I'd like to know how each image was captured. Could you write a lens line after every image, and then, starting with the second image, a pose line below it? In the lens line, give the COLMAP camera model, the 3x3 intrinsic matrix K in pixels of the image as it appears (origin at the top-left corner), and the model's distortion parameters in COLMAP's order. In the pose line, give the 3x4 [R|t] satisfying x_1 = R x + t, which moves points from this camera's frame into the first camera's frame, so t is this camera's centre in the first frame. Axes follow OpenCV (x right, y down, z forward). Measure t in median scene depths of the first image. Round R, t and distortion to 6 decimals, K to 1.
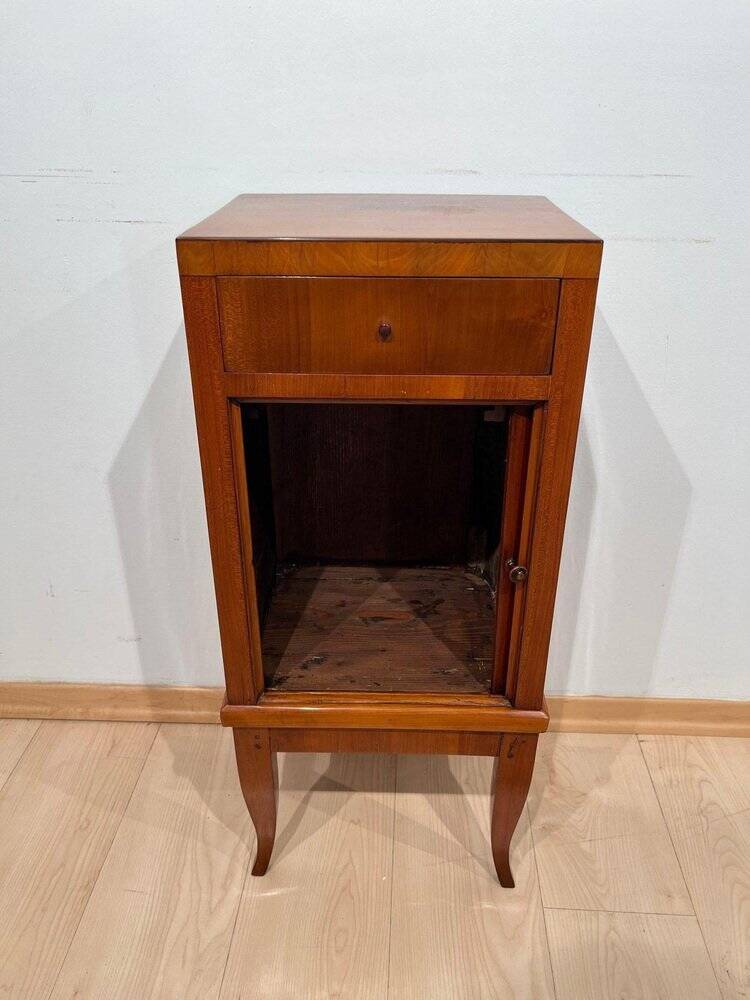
lens RADIAL K [[761.6, 0, 377.7], [0, 761.6, 498.9], [0, 0, 1]] dist [0.053576, -0.071436]
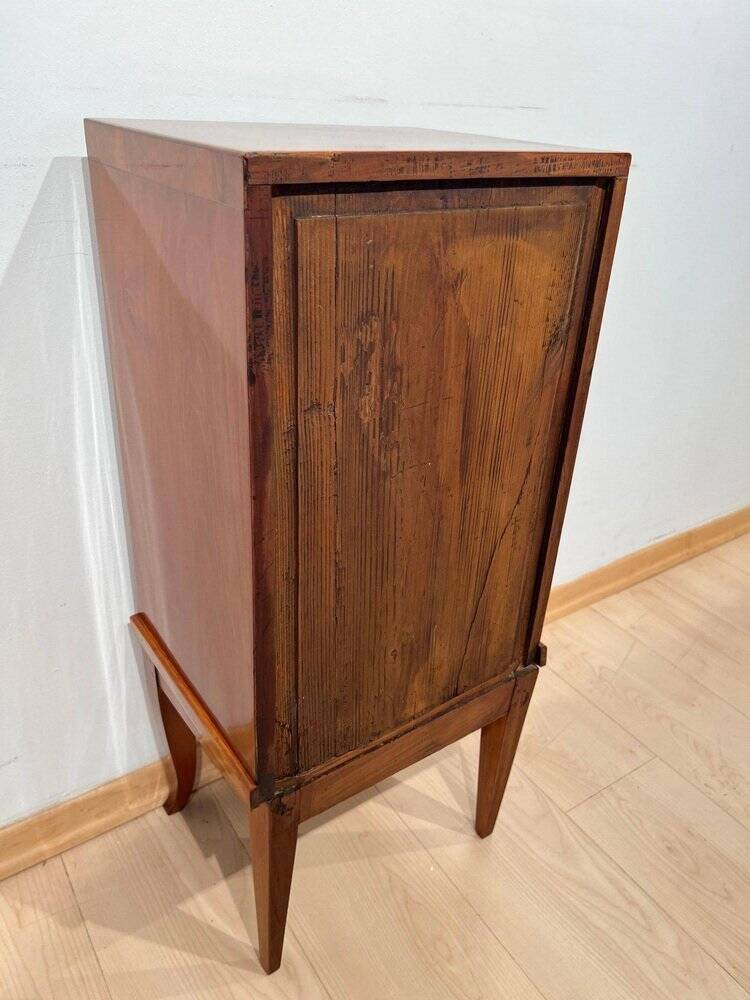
lens RADIAL K [[761.6, 0, 380.1], [0, 761.6, 496.1], [0, 0, 1]] dist [0.053576, -0.071436]
pose [[0.801877, -0.256408, 0.539674, -0.439685], [0.247324, 0.964665, 0.090840, -0.045619], [-0.543897, 0.060632, 0.836959, 0.227656]]
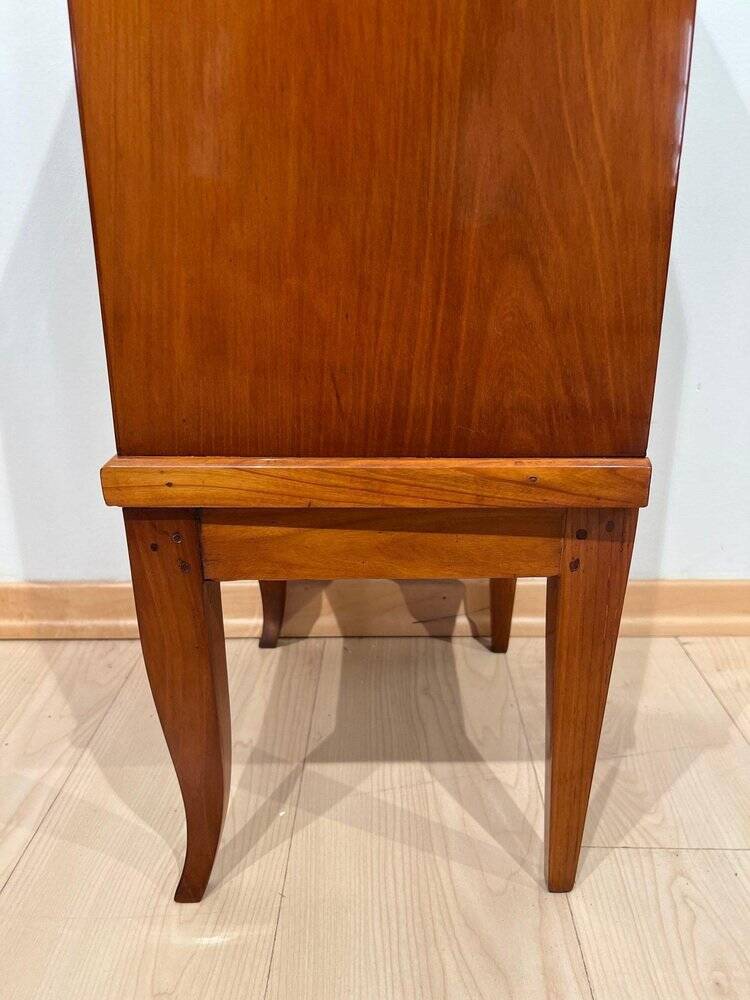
lens RADIAL K [[761.6, 0, 373.9], [0, 761.6, 497.1], [0, 0, 1]] dist [0.053576, -0.071436]
pose [[0.999614, -0.022010, 0.016961, 0.075589], [0.024473, 0.986449, -0.162235, 0.360065], [-0.013161, 0.162588, 0.986606, 0.390042]]
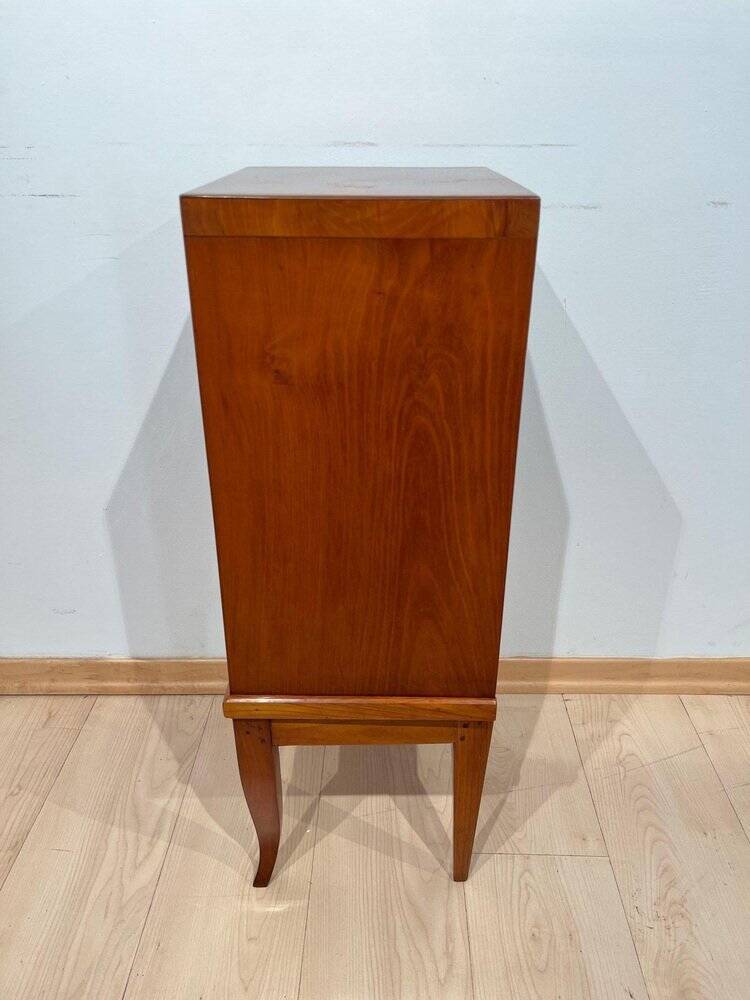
lens RADIAL K [[761.6, 0, 374.5], [0, 761.6, 490.9], [0, 0, 1]] dist [0.053576, -0.071436]
pose [[0.999608, -0.020348, 0.019240, 0.088172], [0.020859, 0.999425, -0.026716, 0.070889], [-0.018685, 0.027107, 0.999458, -0.038856]]
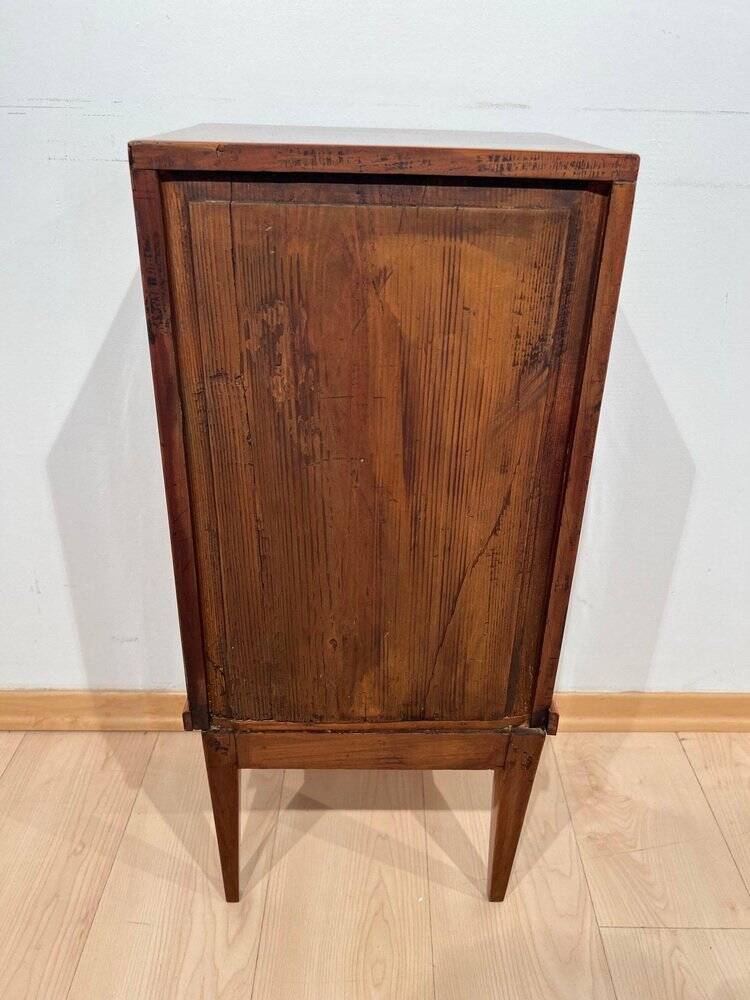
lens RADIAL K [[761.6, 0, 377.2], [0, 761.6, 496.4], [0, 0, 1]] dist [0.053576, -0.071436]
pose [[0.999069, -0.010219, 0.041918, -0.076511], [0.010552, 0.999915, -0.007718, 0.030190], [-0.041836, 0.008153, 0.999091, 0.103174]]
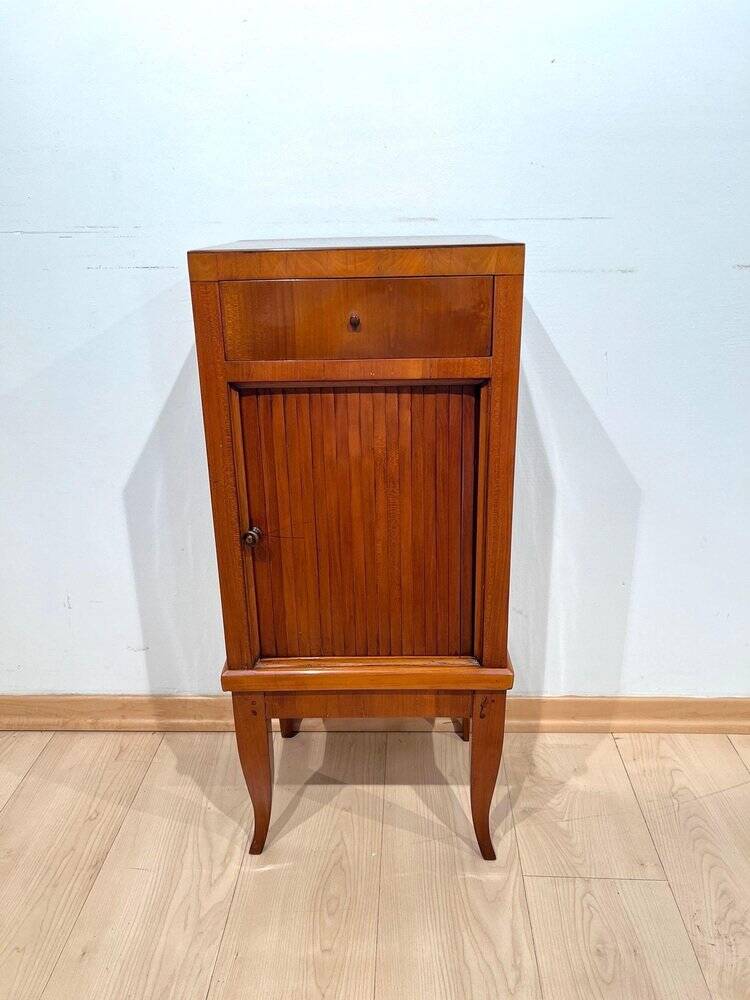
lens RADIAL K [[761.6, 0, 372.3], [0, 761.6, 499.7], [0, 0, 1]] dist [0.053576, -0.071436]
pose [[0.999712, -0.022492, -0.008317, 0.027185], [0.021191, 0.990929, -0.132702, 0.150868], [0.011227, 0.132488, 0.991121, -0.123596]]
